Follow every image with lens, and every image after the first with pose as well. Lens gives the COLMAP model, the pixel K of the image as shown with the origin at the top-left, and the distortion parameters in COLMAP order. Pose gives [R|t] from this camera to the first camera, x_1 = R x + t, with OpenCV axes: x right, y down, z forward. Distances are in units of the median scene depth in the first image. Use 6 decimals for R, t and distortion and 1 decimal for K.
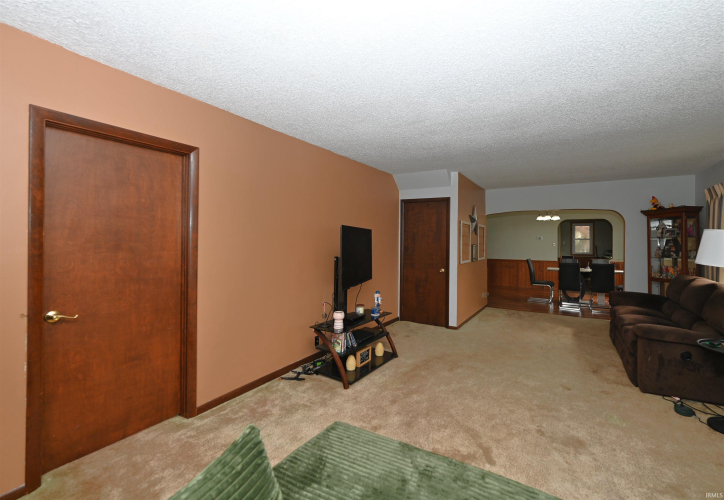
lens RADIAL K [[310.1, 0, 396.0], [0, 310.1, 240.0], [0, 0, 1]] dist [0.001080, -0.000160]
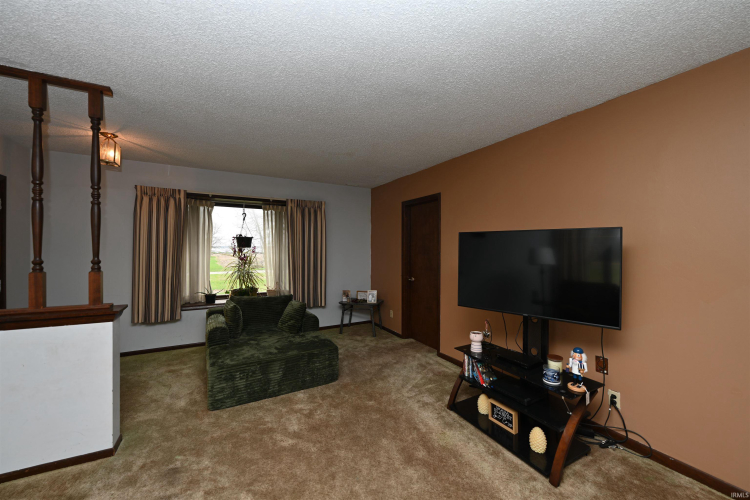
lens RADIAL K [[296.0, 0, 377.5], [0, 296.0, 248.0], [0, 0, 1]] dist [-0.000041, 0.000333]
pose [[-0.528319, -0.006781, -0.849019, 0.618319], [-0.000506, 0.999970, -0.007672, 0.002333], [0.849046, -0.003624, -0.528306, 1.121977]]
